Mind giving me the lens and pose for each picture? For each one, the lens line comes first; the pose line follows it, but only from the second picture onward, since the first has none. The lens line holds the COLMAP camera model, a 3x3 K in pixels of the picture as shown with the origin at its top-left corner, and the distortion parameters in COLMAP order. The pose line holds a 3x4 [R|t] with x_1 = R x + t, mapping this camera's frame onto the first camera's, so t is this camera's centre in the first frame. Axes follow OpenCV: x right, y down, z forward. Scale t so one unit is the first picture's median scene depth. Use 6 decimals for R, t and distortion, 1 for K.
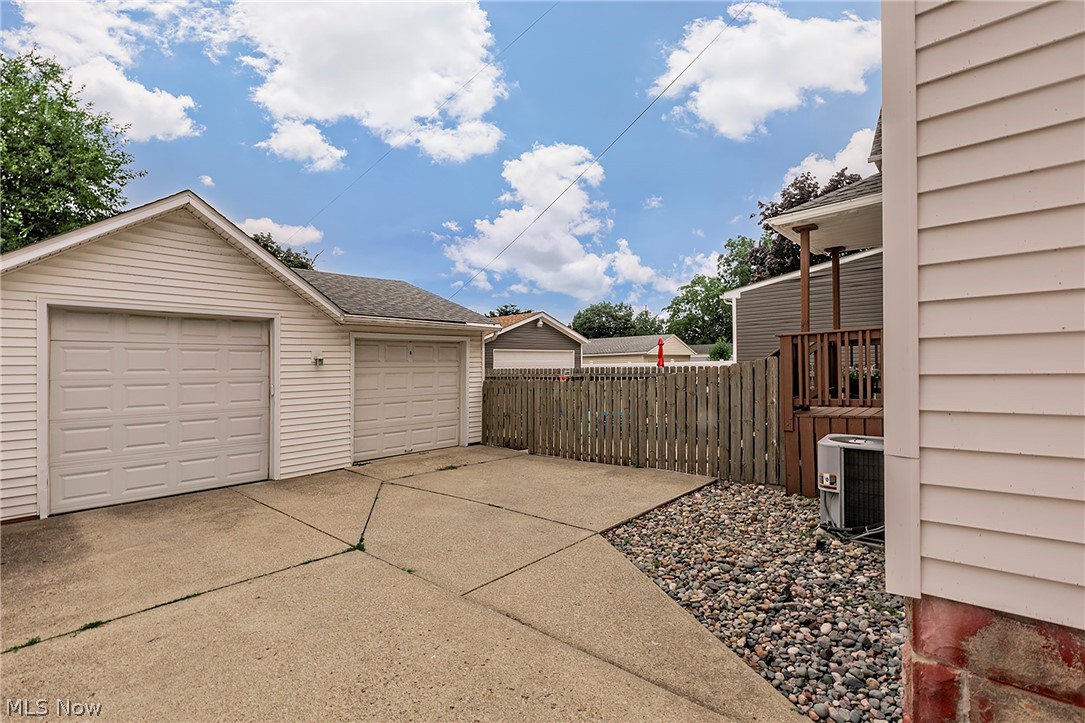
lens RADIAL K [[488.7, 0, 540.3], [0, 488.7, 361.0], [0, 0, 1]] dist [-0.004098, -0.000635]
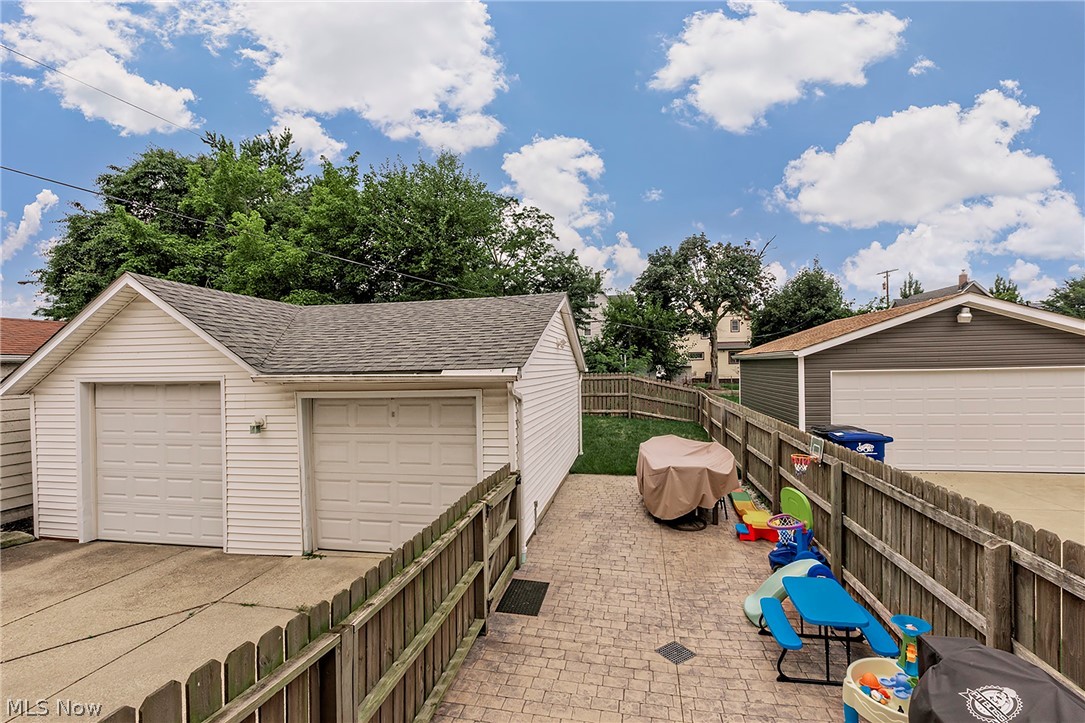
lens RADIAL K [[488.7, 0, 537.3], [0, 488.7, 357.3], [0, 0, 1]] dist [-0.004098, -0.000635]
pose [[0.517032, -0.004842, -0.855952, 0.539115], [0.018094, 0.999822, 0.005274, -0.118296], [0.855775, -0.018214, 0.517028, 0.962751]]
